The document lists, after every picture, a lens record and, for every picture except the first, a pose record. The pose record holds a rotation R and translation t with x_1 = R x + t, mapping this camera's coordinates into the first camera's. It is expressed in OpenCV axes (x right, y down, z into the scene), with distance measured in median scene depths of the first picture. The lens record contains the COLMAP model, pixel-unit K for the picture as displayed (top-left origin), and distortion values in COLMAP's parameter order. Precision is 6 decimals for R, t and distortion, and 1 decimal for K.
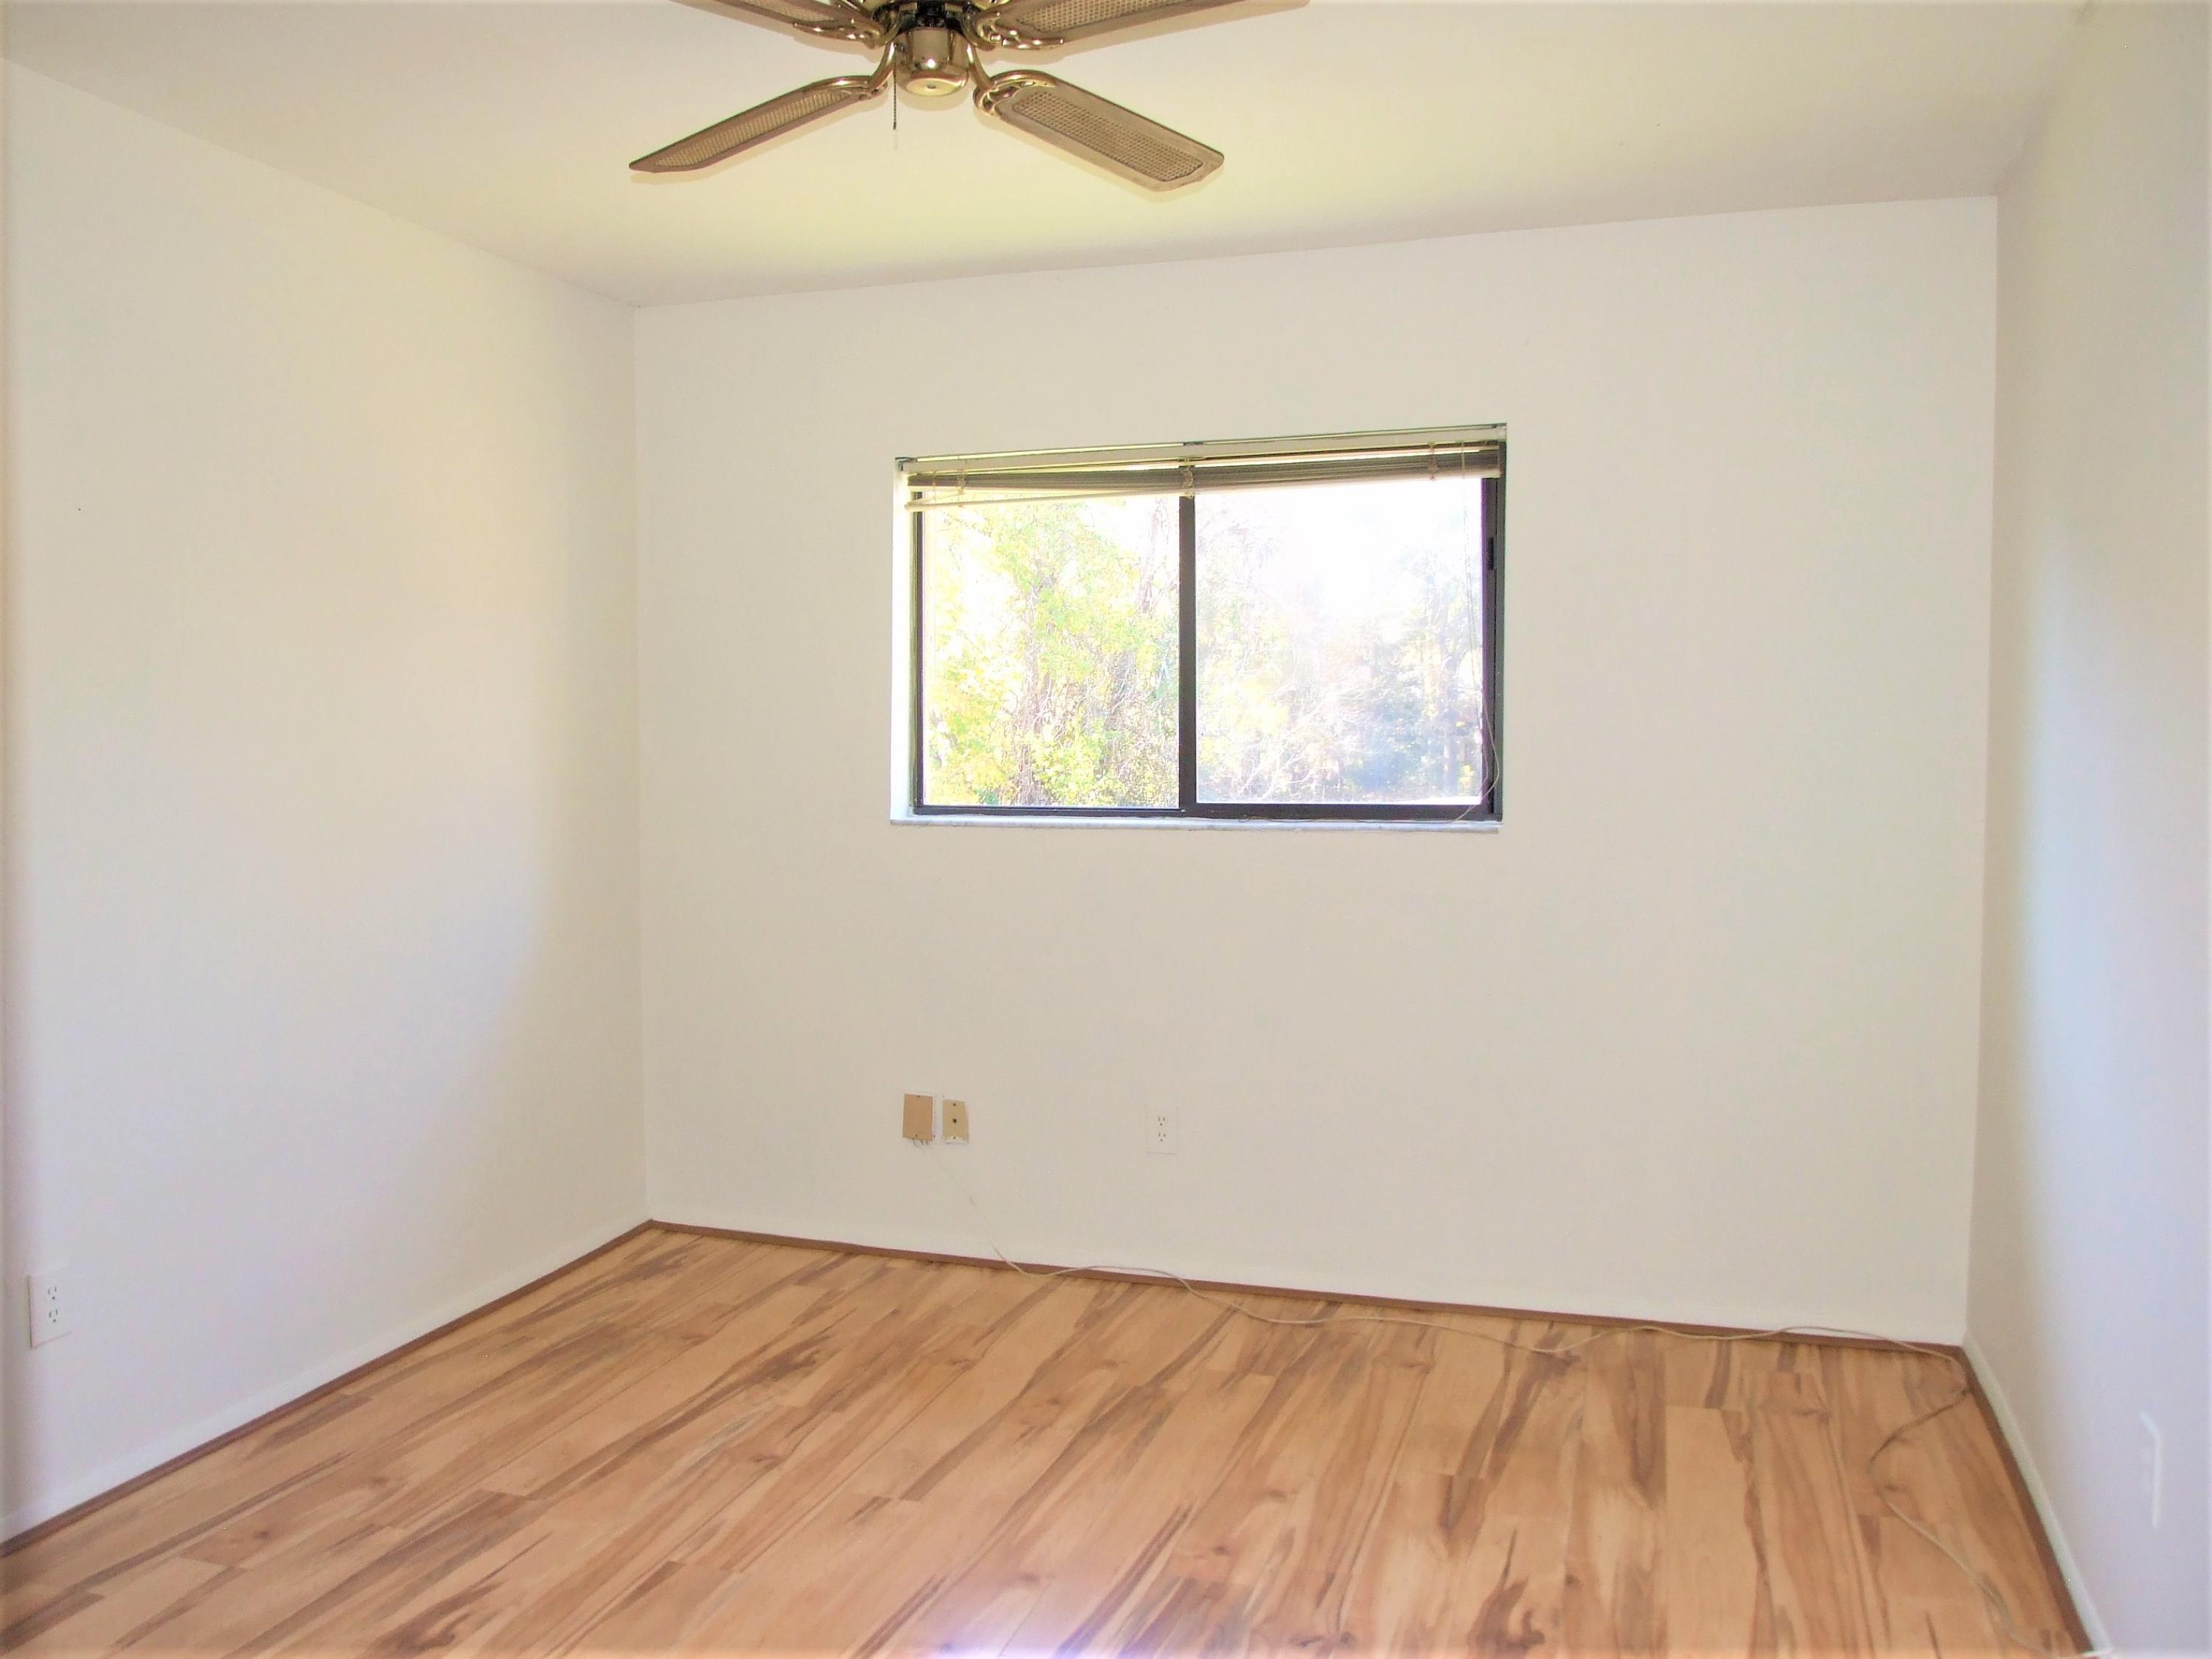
lens RADIAL K [[1733.7, 0, 1106.0], [0, 1733.7, 829.5], [0, 0, 1]] dist [-0.015757, -0.001273]
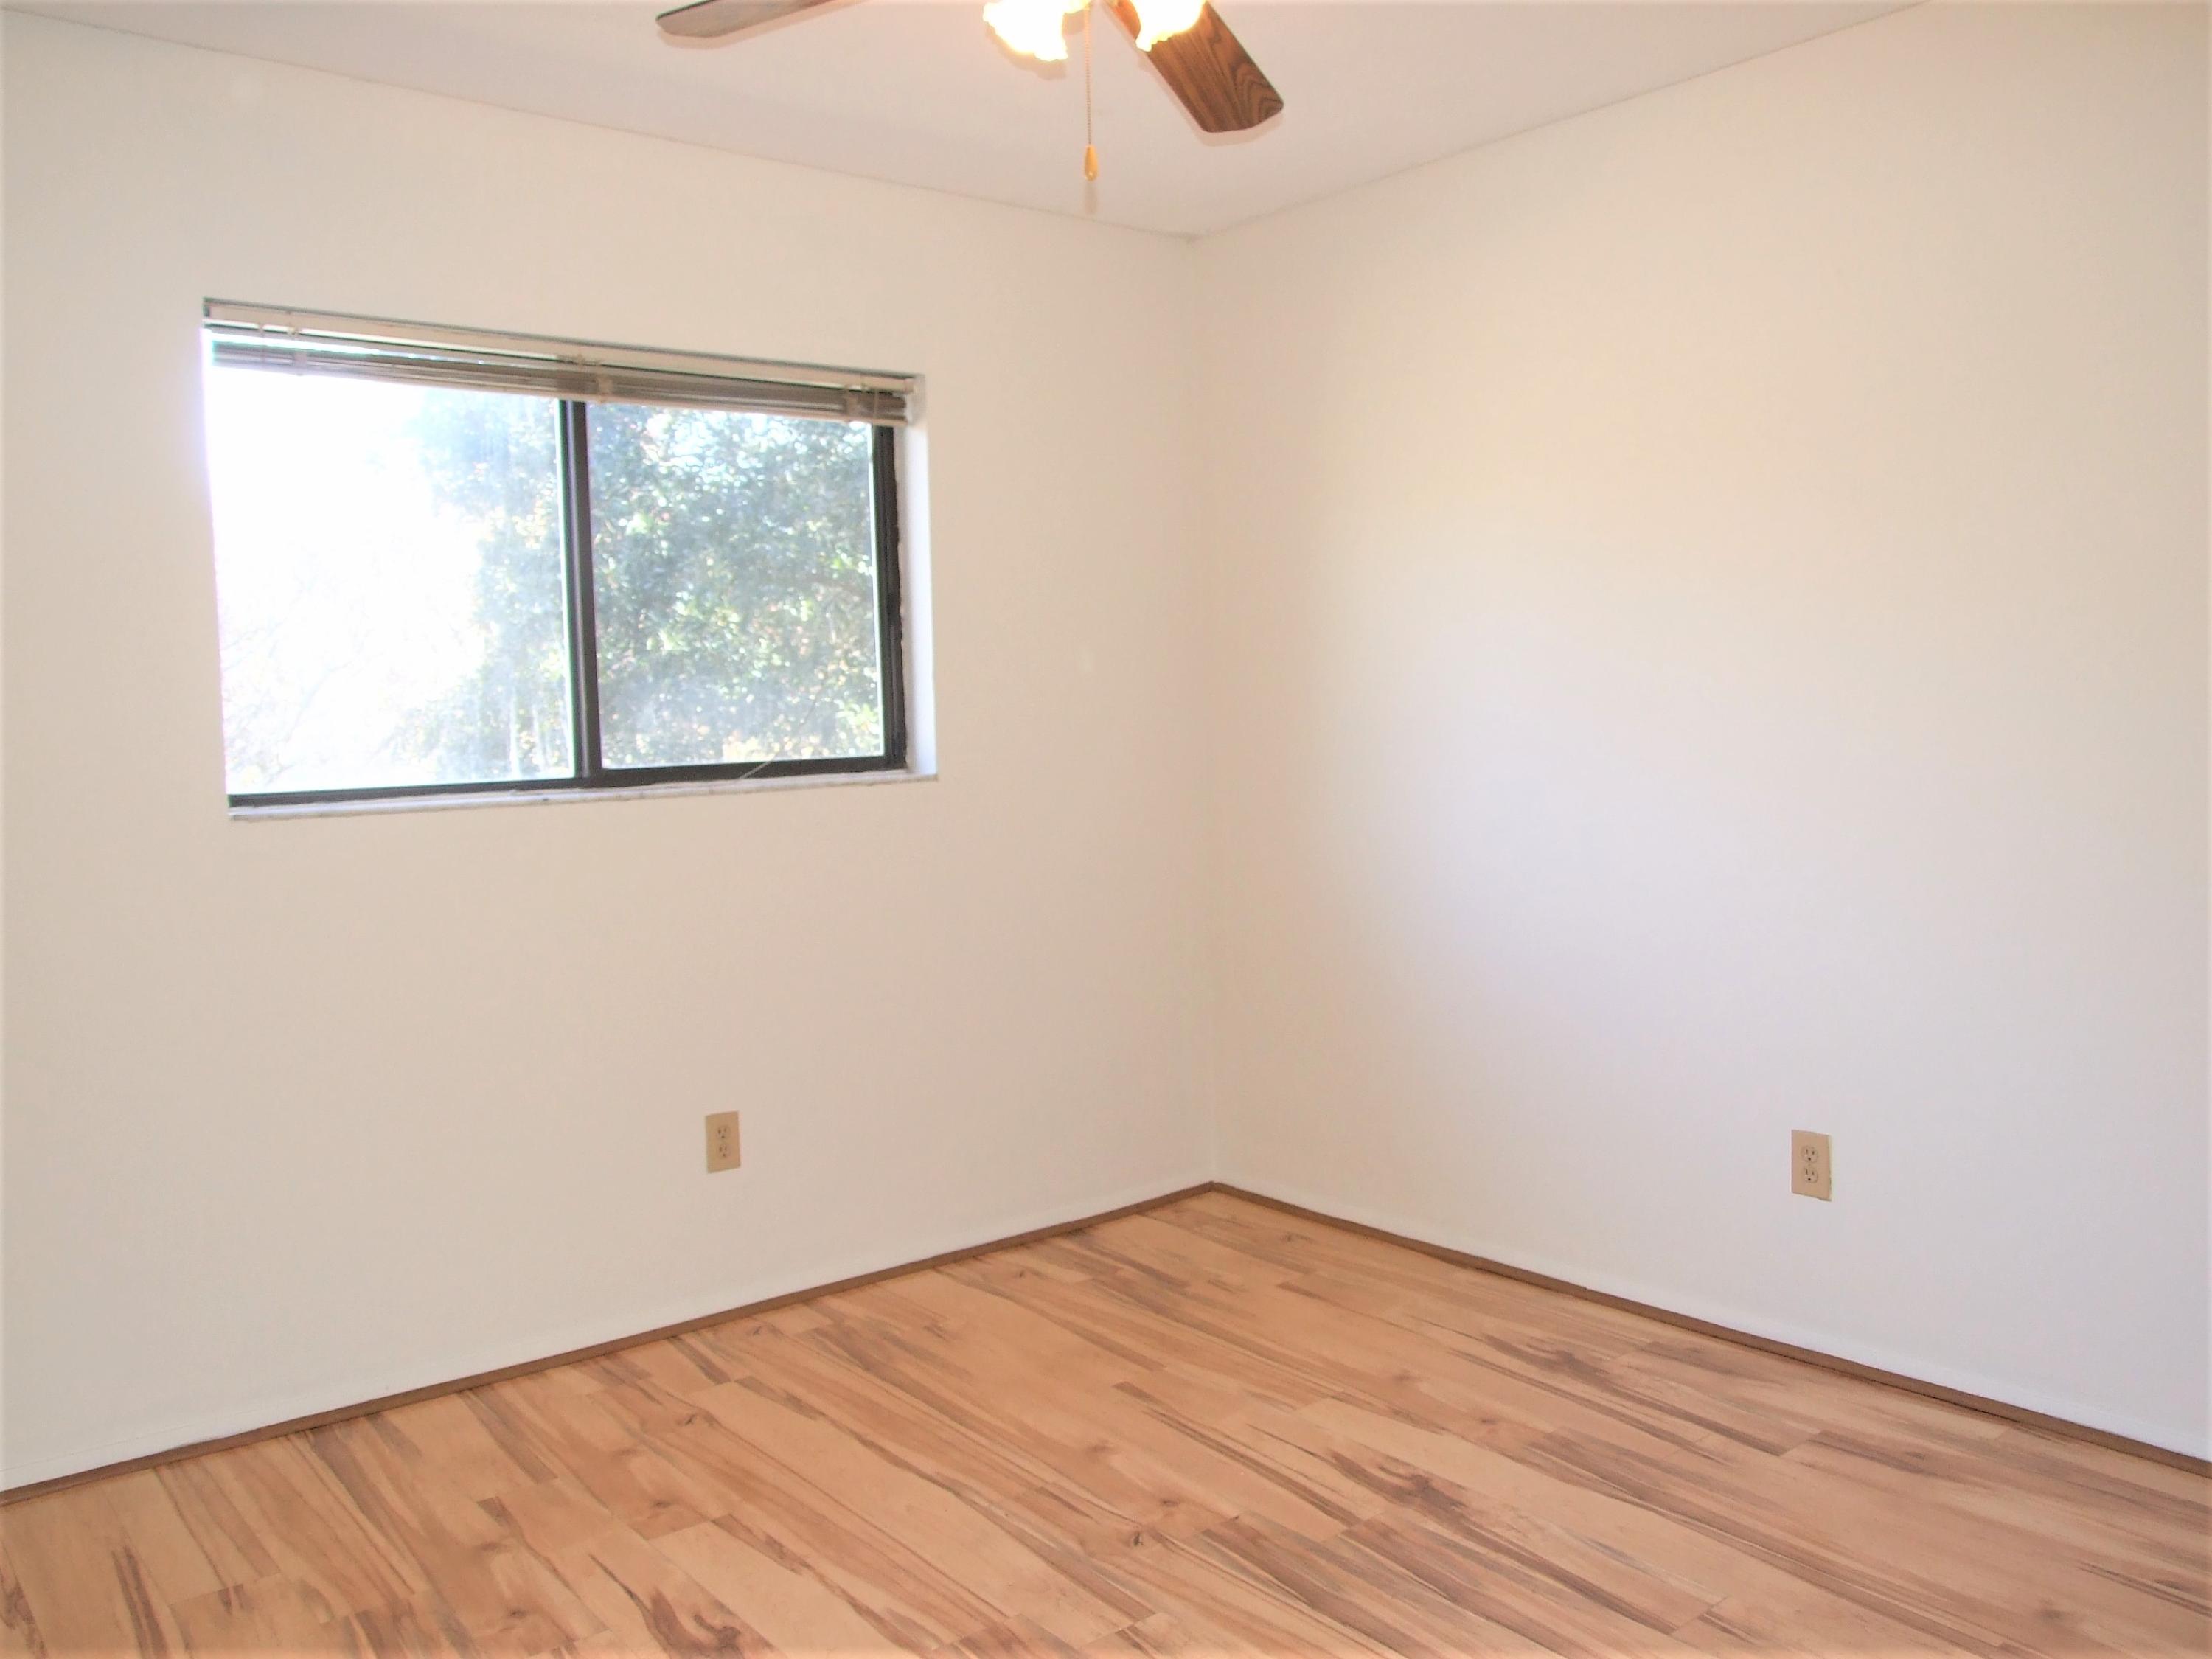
lens RADIAL K [[1786.6, 0, 1101.4], [0, 1786.6, 790.4], [0, 0, 1]] dist [-0.043517, 0.037312]
pose [[0.562157, -0.051832, 0.825405, -0.525323], [0.067218, 0.997596, 0.016864, -0.003018], [-0.824295, 0.046001, 0.564289, 0.310456]]
